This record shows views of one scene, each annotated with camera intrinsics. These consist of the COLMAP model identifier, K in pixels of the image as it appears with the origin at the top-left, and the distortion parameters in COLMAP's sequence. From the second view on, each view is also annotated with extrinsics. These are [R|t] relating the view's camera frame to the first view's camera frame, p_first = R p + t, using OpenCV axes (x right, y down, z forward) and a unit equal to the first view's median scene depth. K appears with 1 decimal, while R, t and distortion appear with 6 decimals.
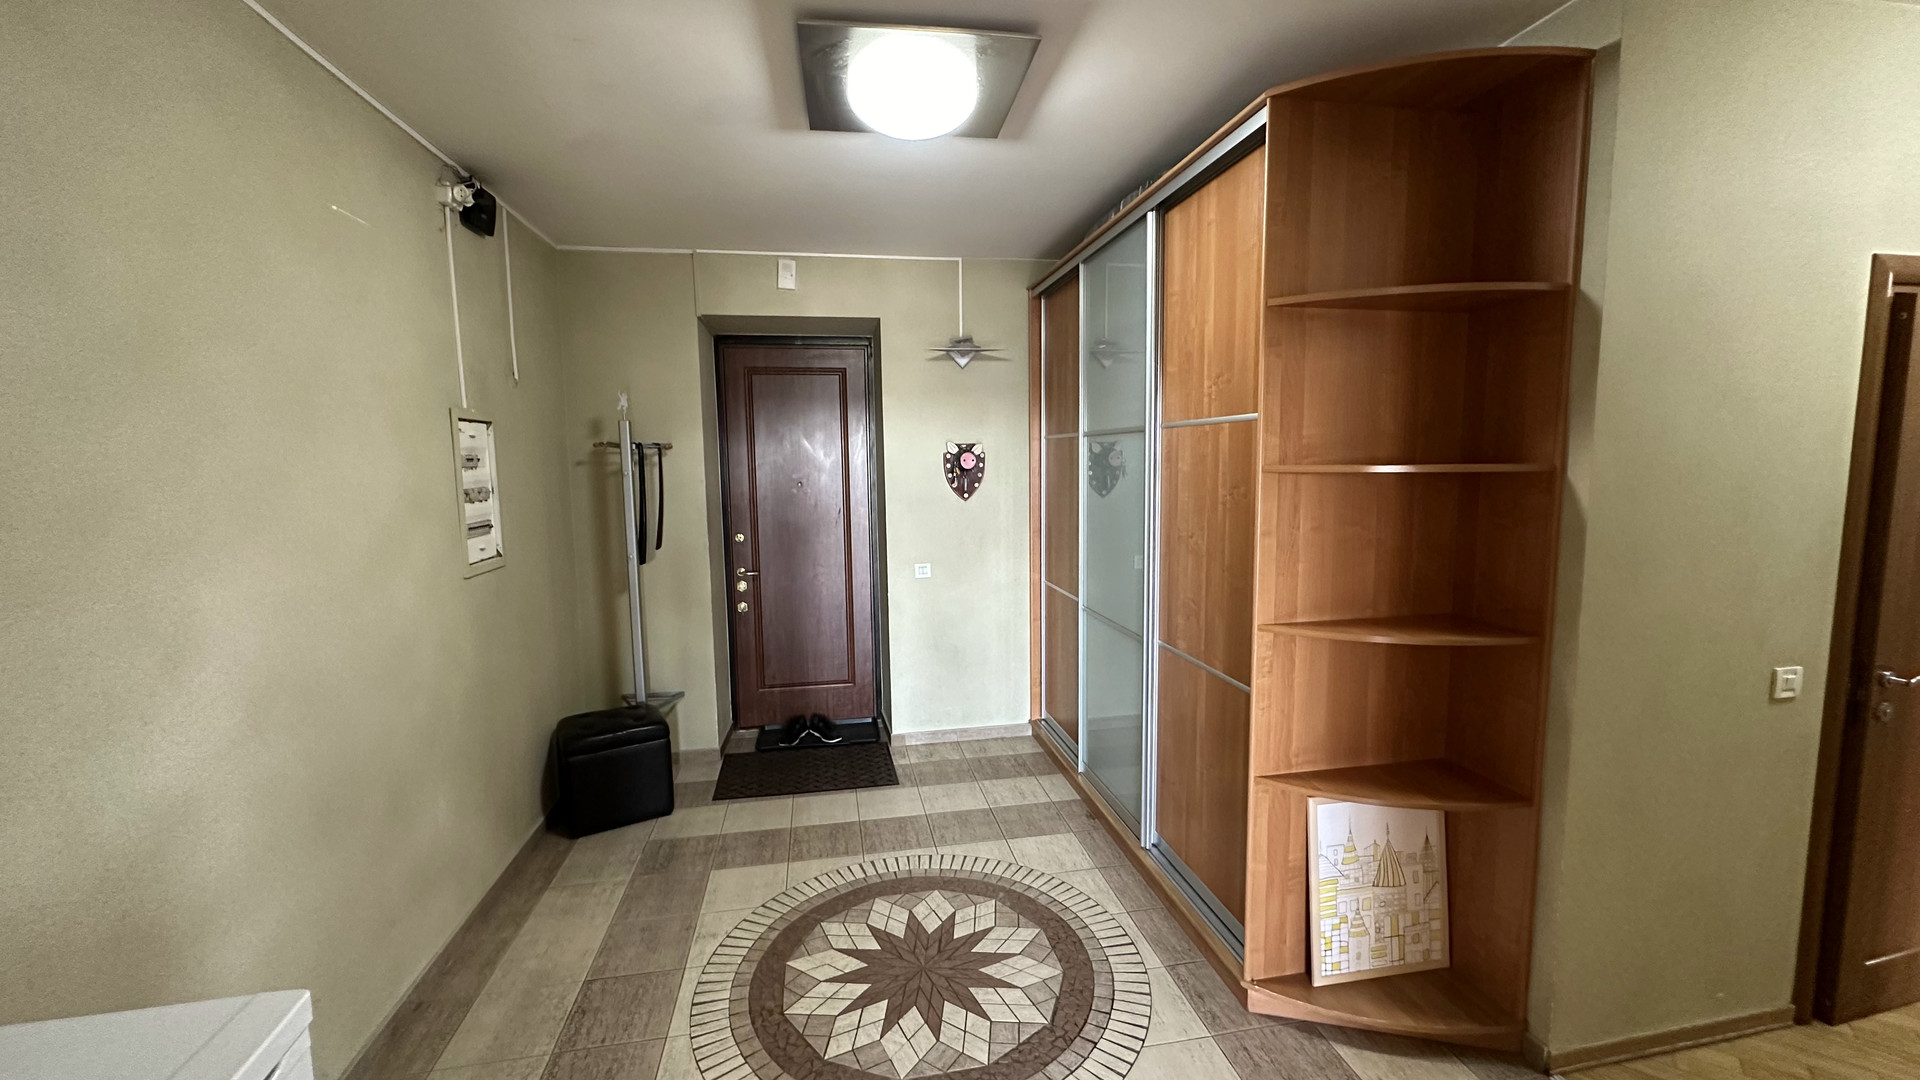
lens RADIAL K [[767.6, 0, 960.0], [0, 767.6, 540.0], [0, 0, 1]] dist [-0.002698, 0.000627]
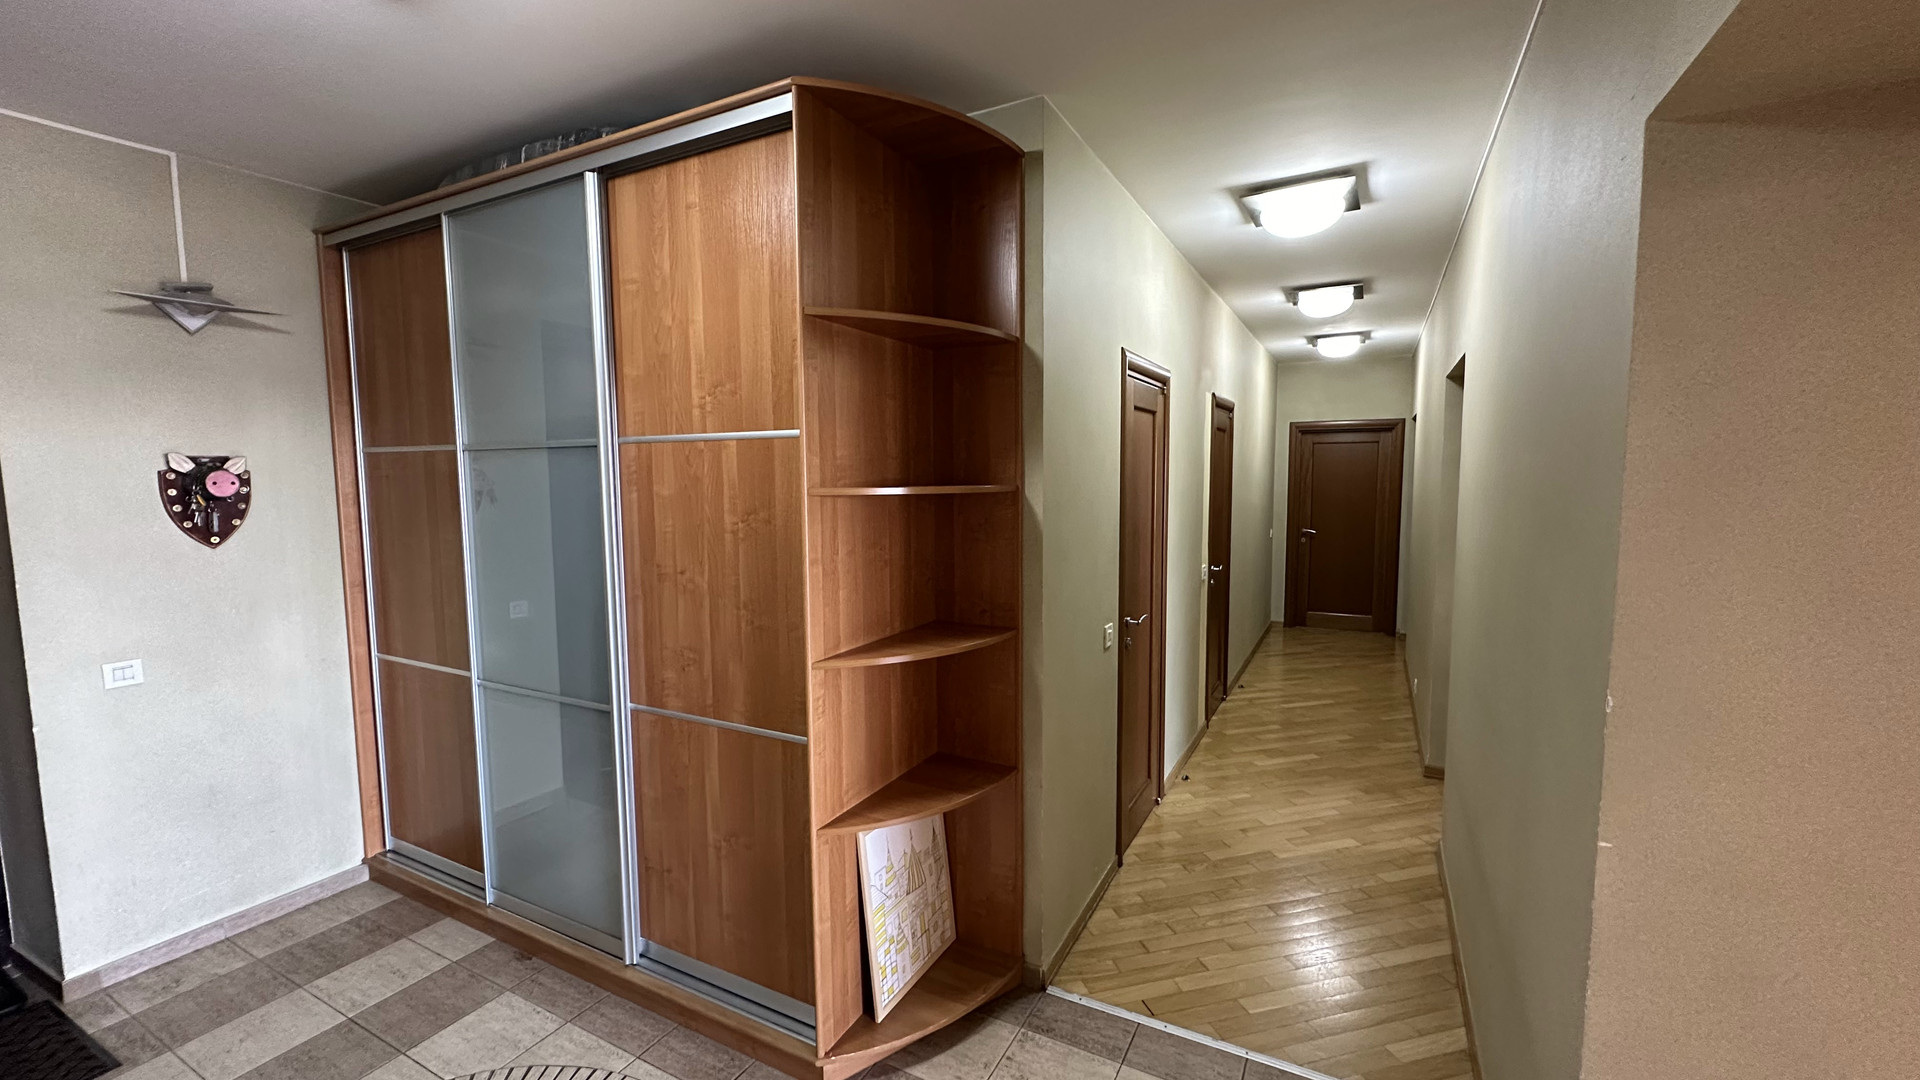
lens RADIAL K [[767.6, 0, 960.0], [0, 767.6, 540.0], [0, 0, 1]] dist [-0.002698, 0.000627]
pose [[0.621699, -0.059417, 0.781000, -0.174945], [0.081846, 0.996588, 0.010667, -0.025894], [-0.778969, 0.057290, 0.624440, 0.248658]]
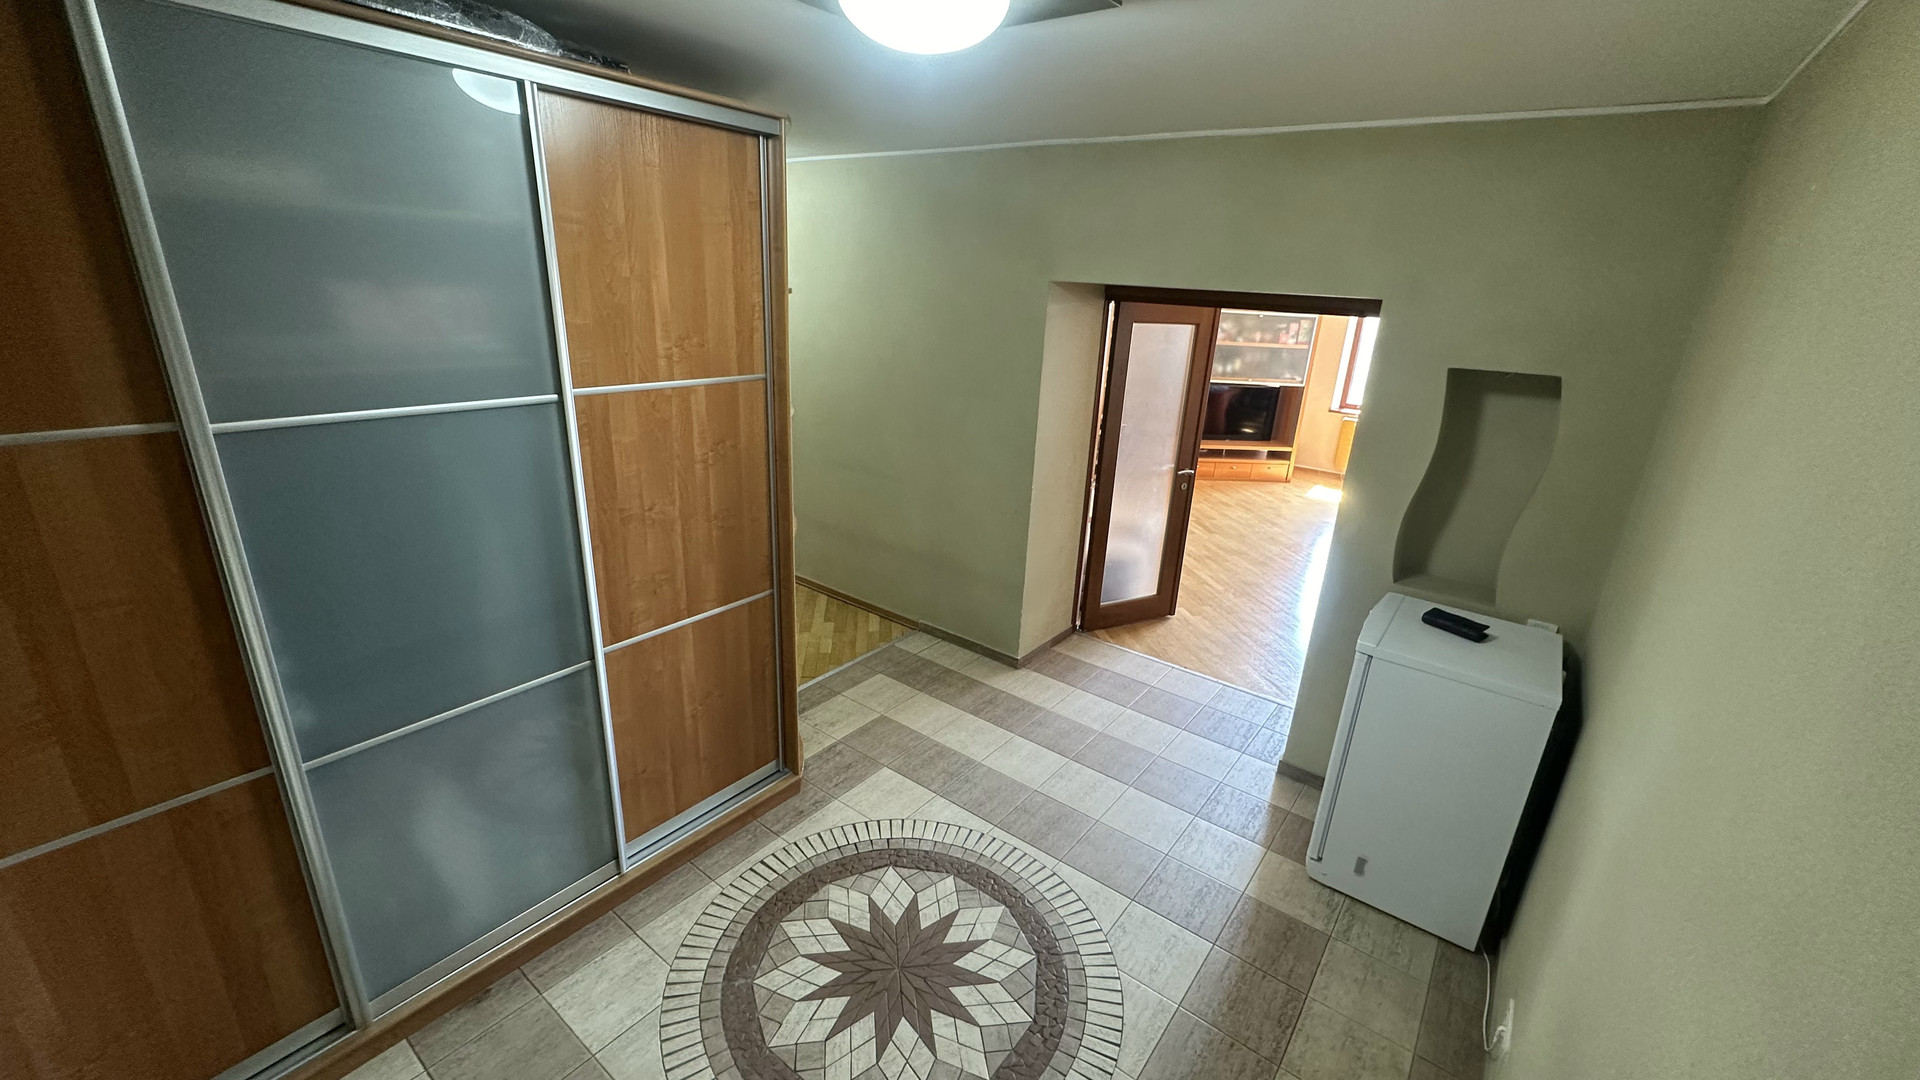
lens RADIAL K [[769.8, 0, 963.9], [0, 769.8, 539.6], [0, 0, 1]] dist [0.001374, -0.000039]
pose [[-0.674438, -0.258194, 0.691715, -0.648751], [0.036966, 0.923879, 0.380896, -0.331692], [-0.737406, 0.282460, -0.613555, 1.386084]]
